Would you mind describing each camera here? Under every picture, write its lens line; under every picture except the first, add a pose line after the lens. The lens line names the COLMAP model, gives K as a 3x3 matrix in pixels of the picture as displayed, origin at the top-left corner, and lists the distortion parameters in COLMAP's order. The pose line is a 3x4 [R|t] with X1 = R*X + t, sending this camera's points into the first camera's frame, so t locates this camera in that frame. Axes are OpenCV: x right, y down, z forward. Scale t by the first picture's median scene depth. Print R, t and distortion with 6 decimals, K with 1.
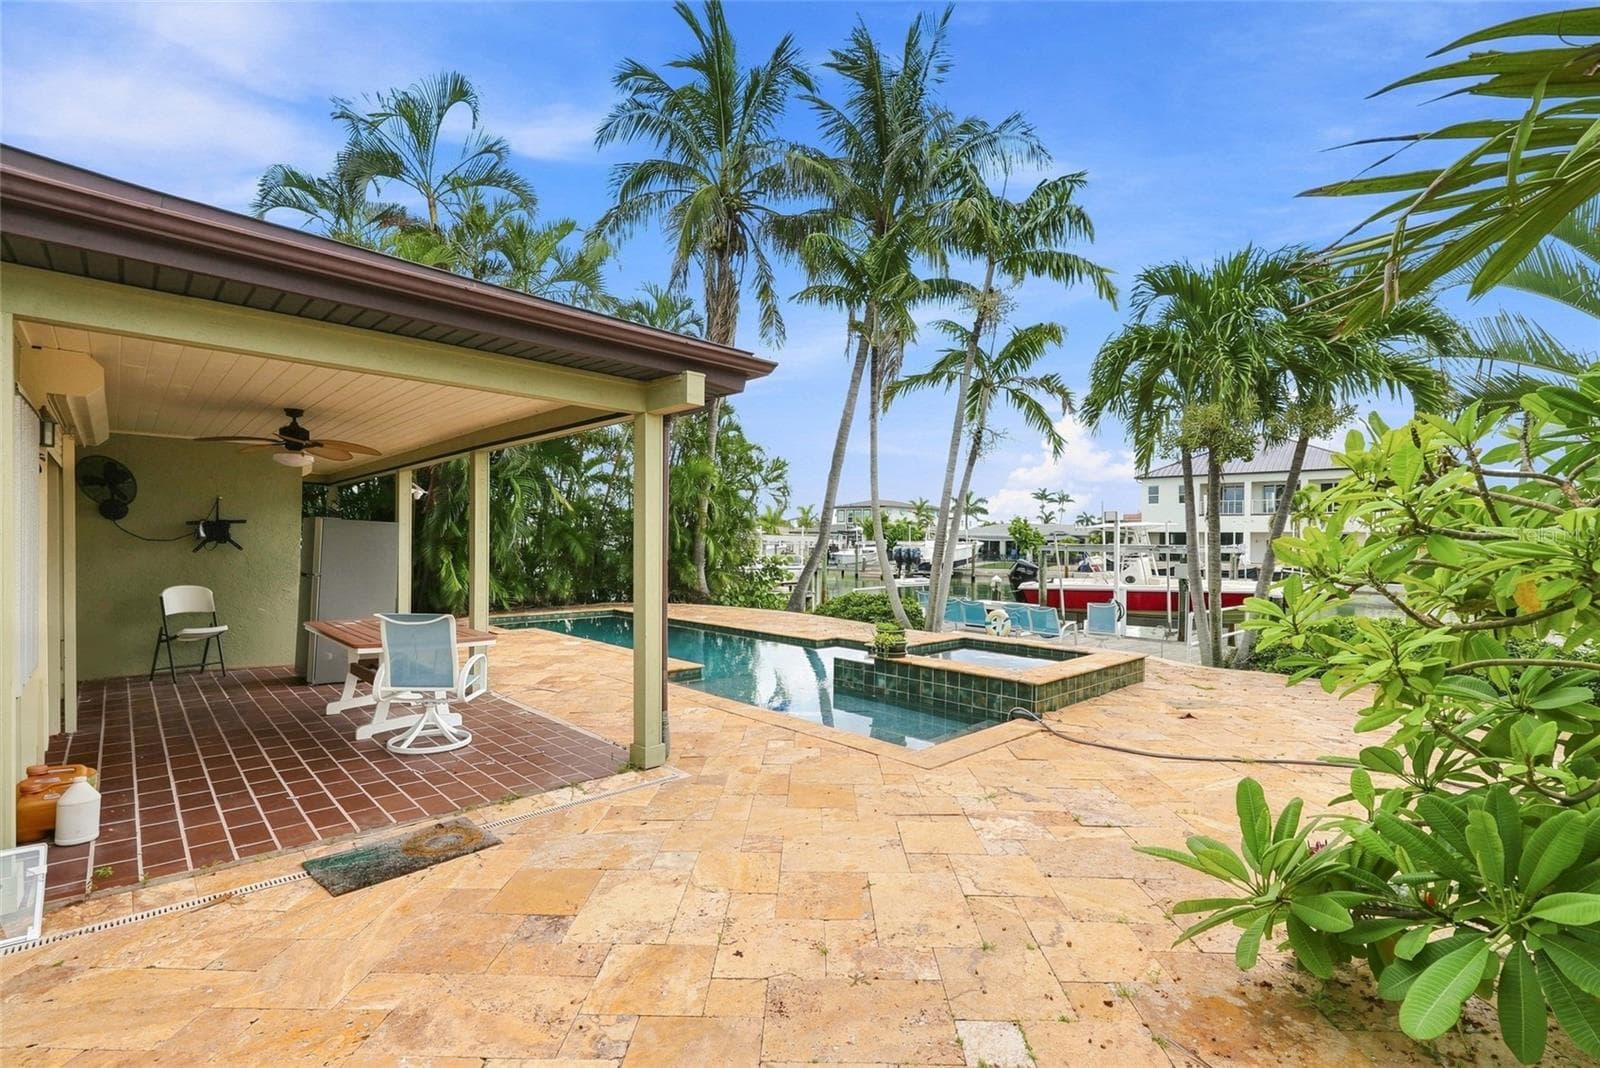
lens RADIAL K [[726.3, 0, 800.0], [0, 726.3, 534.0], [0, 0, 1]] dist [-0.084105, -0.000057]
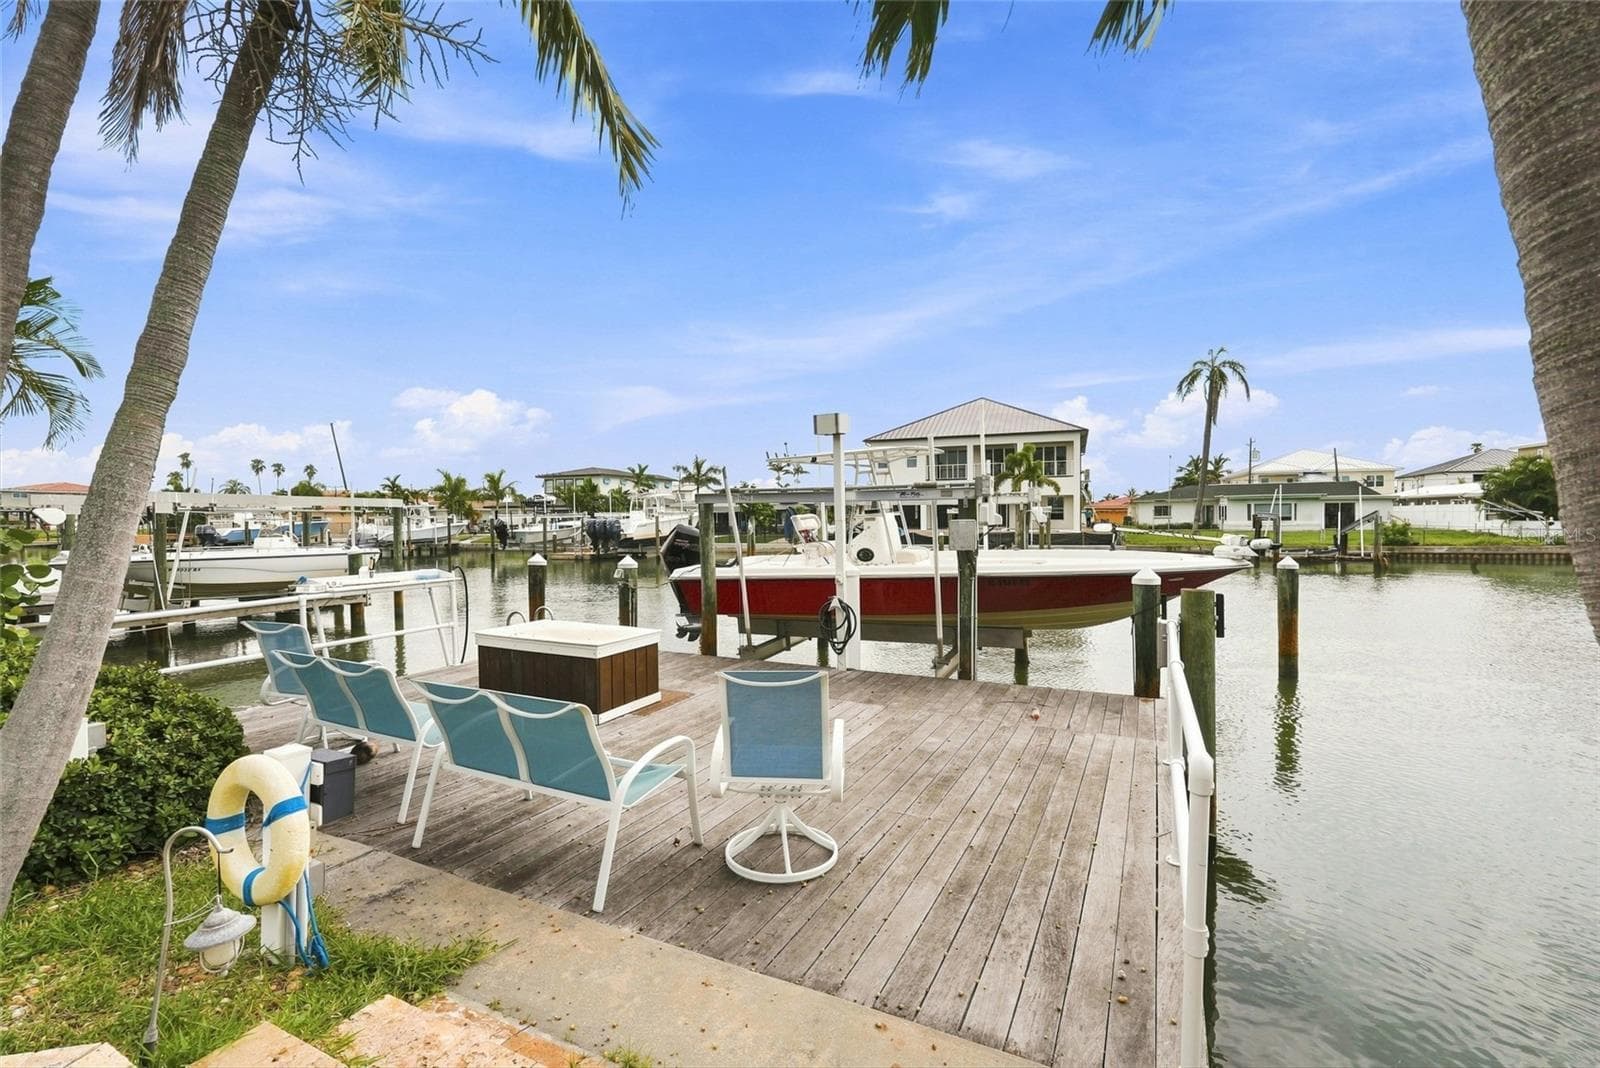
lens RADIAL K [[726.3, 0, 800.0], [0, 726.3, 534.0], [0, 0, 1]] dist [-0.084105, -0.000057]
pose [[0.939131, -0.035659, 0.341703, 0.221350], [0.023874, 0.998968, 0.038635, 0.024596], [-0.342728, -0.028125, 0.939014, 0.483996]]
